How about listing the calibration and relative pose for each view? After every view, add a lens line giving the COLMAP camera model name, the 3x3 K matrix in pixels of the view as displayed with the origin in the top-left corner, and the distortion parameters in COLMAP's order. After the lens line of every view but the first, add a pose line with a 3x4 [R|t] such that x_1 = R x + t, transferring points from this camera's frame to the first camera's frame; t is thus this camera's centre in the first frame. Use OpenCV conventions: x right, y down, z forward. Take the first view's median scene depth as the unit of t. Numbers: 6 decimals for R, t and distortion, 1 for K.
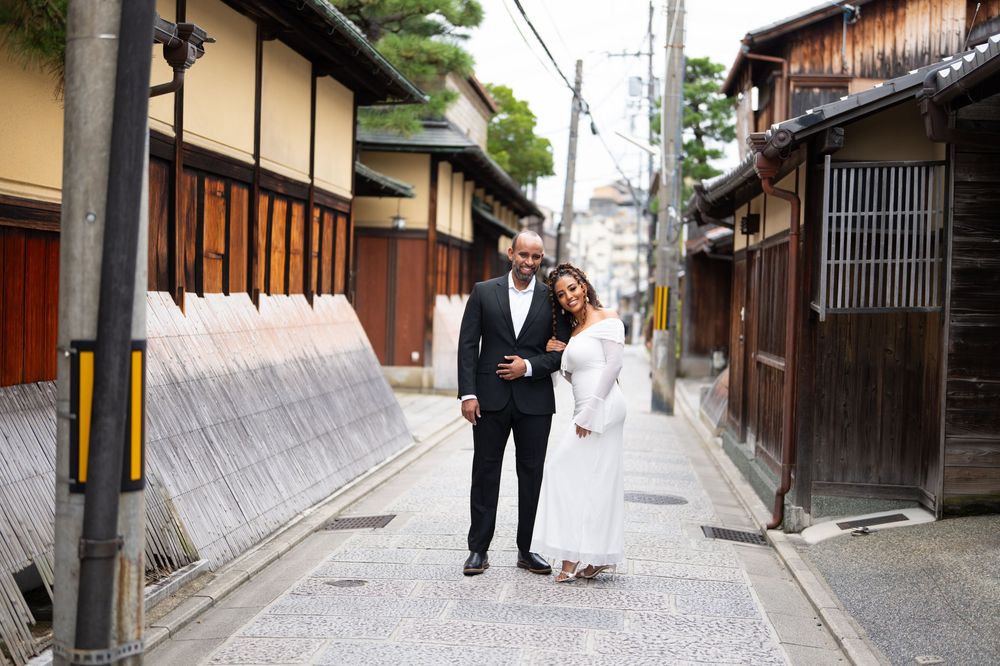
lens RADIAL K [[1338.6, 0, 500.0], [0, 1338.6, 333.0], [0, 0, 1]] dist [-0.003243, -0.148688]
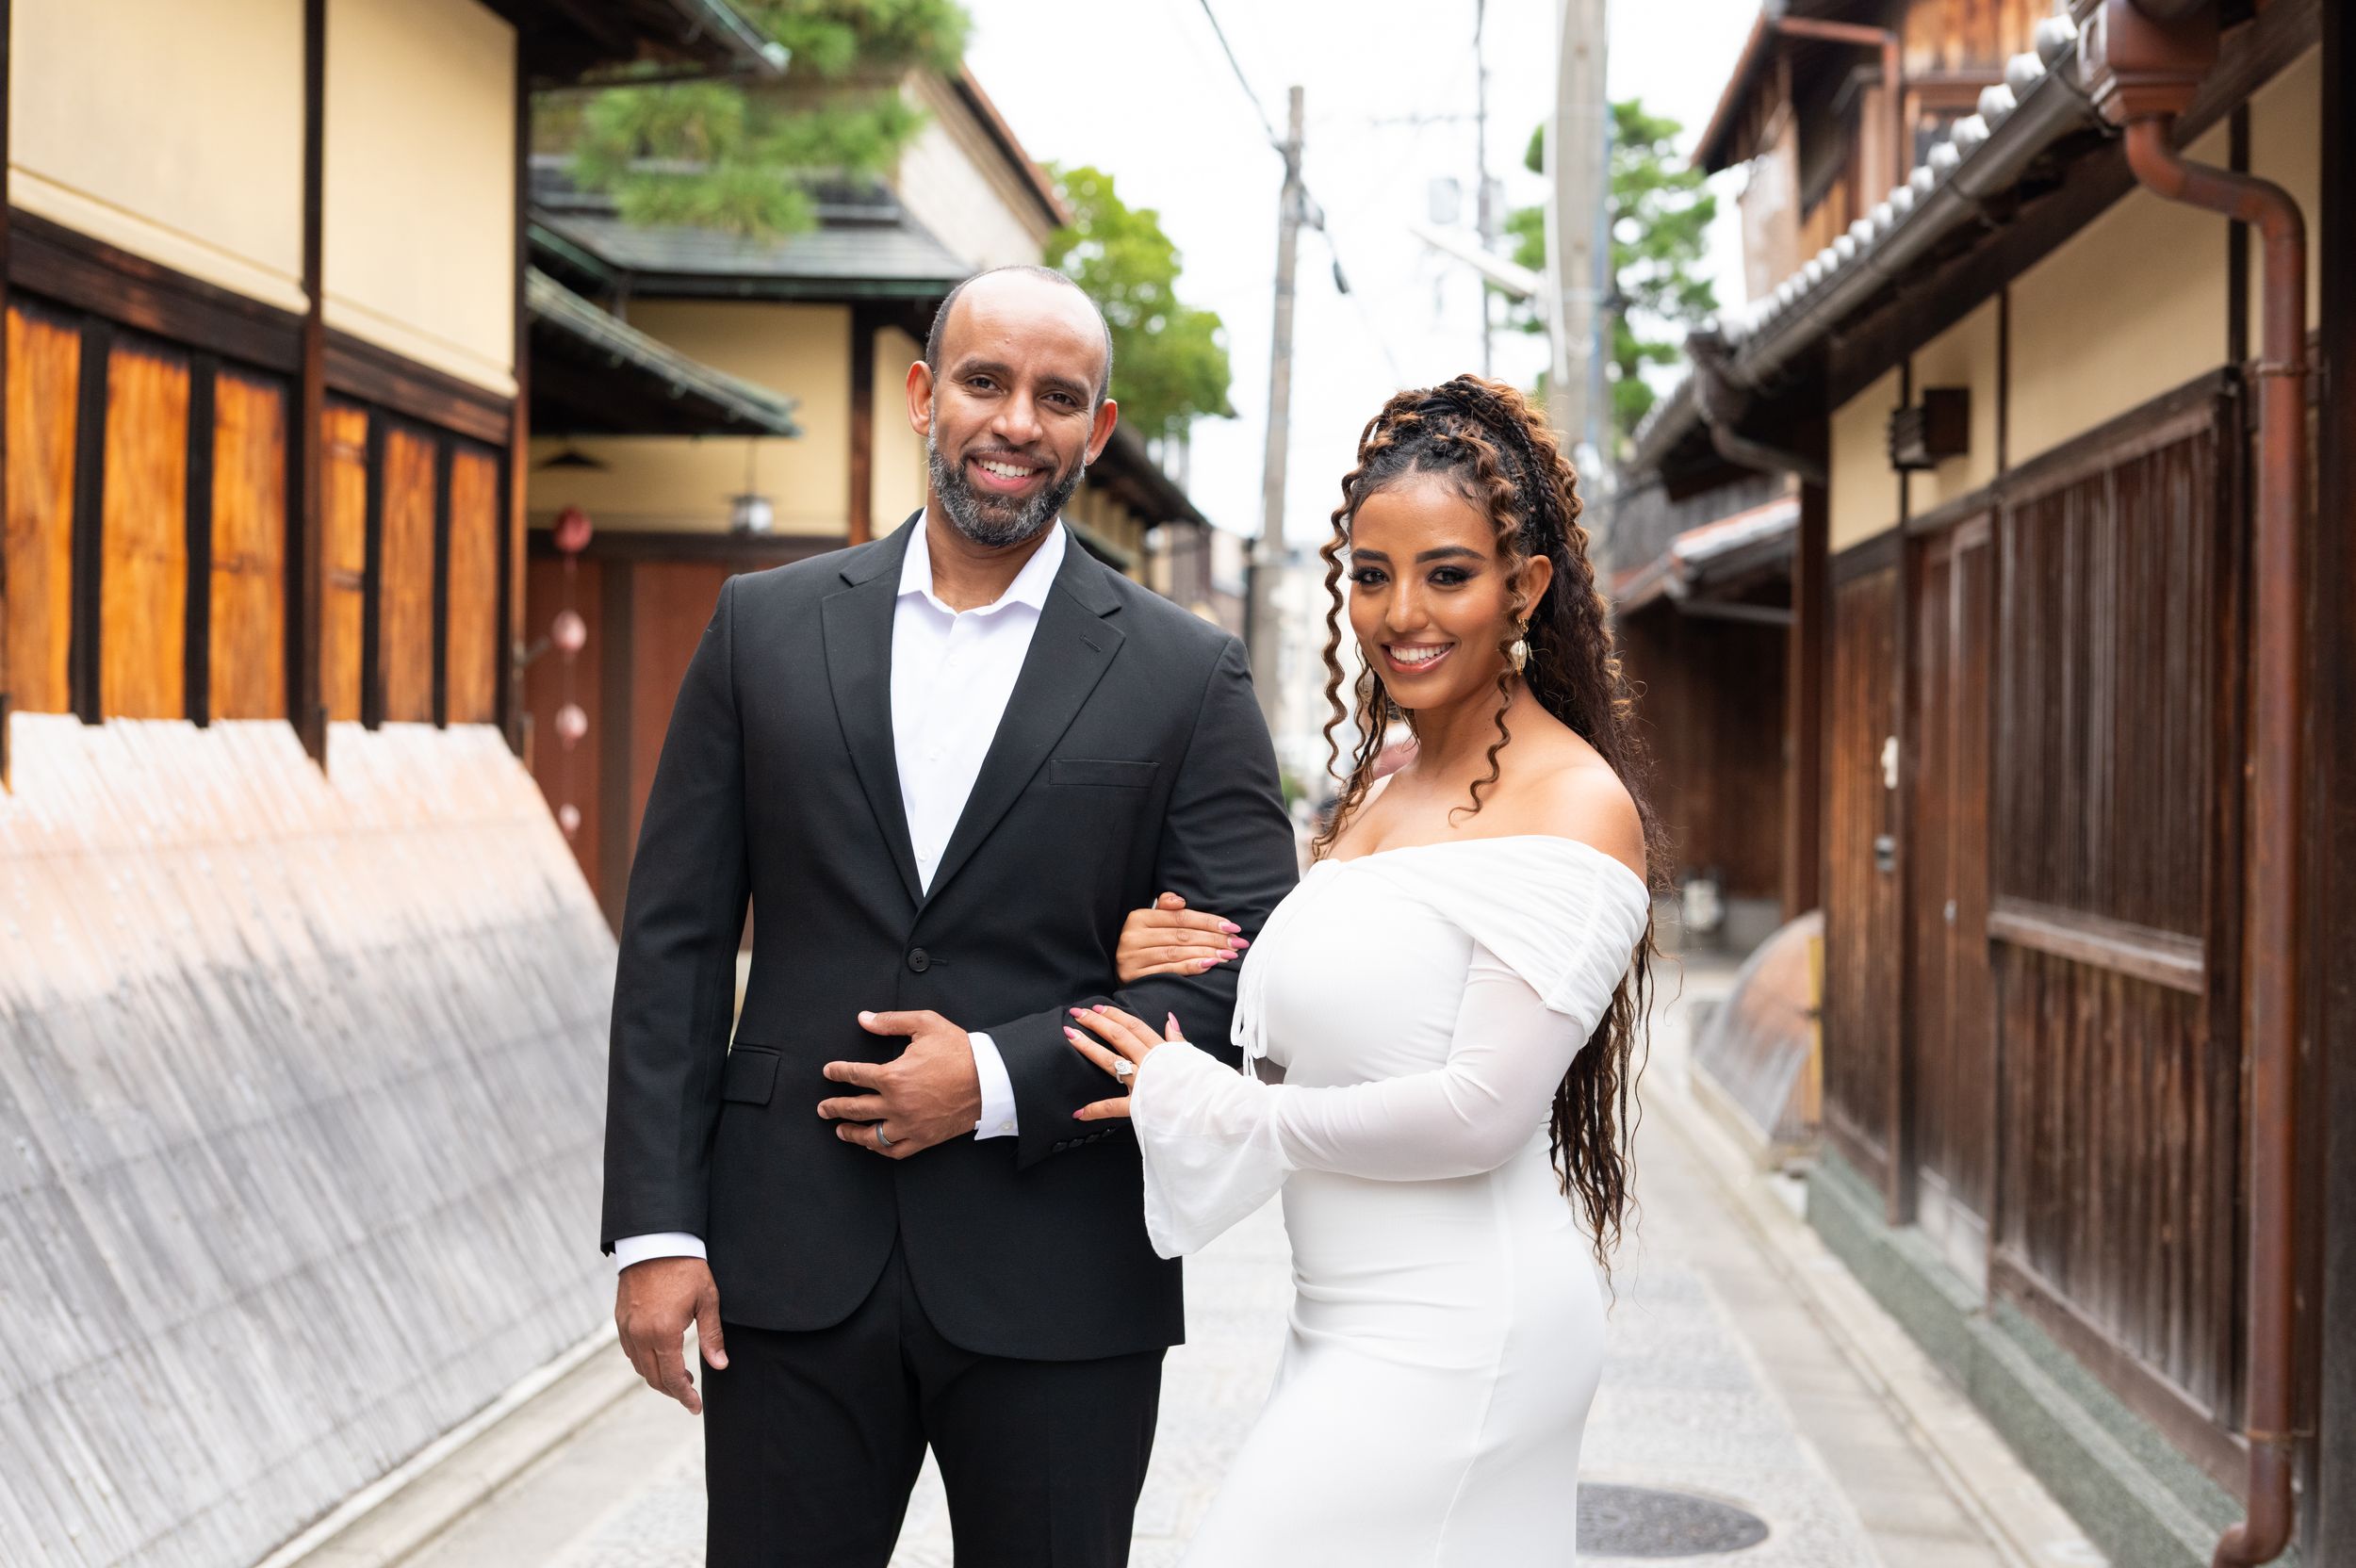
lens RADIAL K [[3153.5, 0, 1178.0], [0, 3153.5, 784.0], [0, 0, 1]] dist [-0.003243, -0.148688]
pose [[0.999644, -0.021165, 0.016258, 0.019648], [0.021451, 0.999615, -0.017624, -0.001212], [-0.015879, 0.017967, 0.999712, 0.316633]]
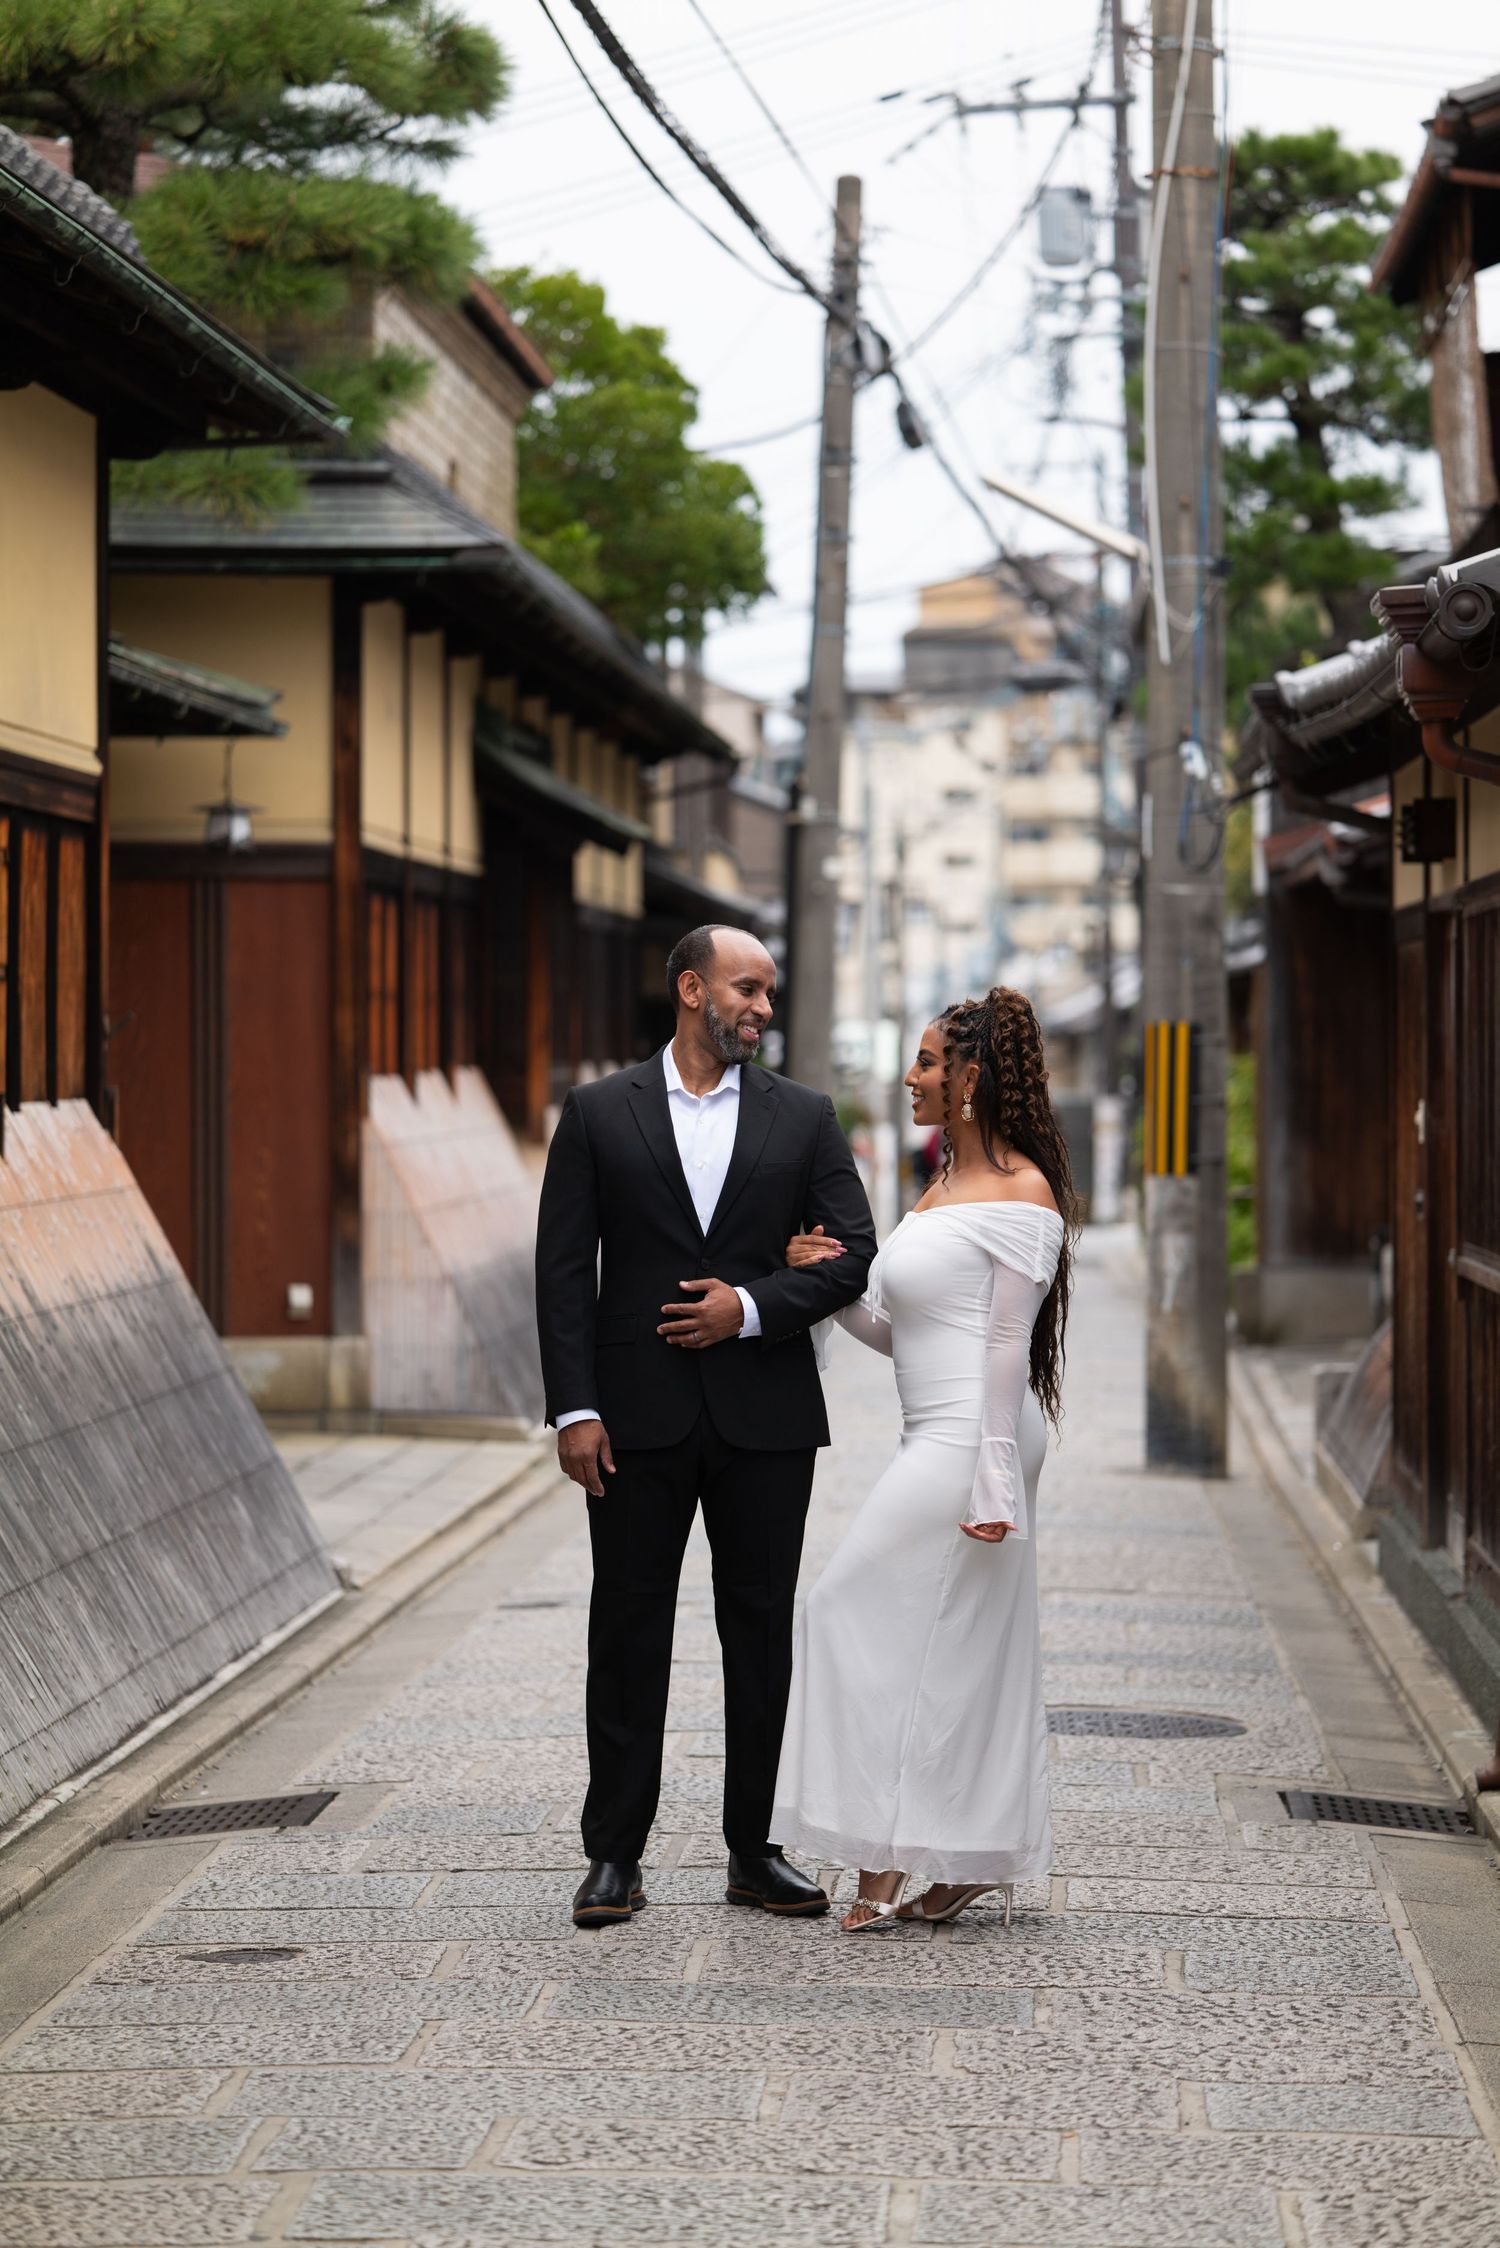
lens RADIAL K [[5529.1, 0, 751.4], [0, 5529.1, 1069.9], [0, 0, 1]] dist [0.047550, -0.968636]
pose [[0.998788, -0.033168, 0.036354, -0.013680], [0.033935, 0.999210, -0.020690, -0.004727], [-0.035639, 0.021898, 0.999125, -0.226218]]
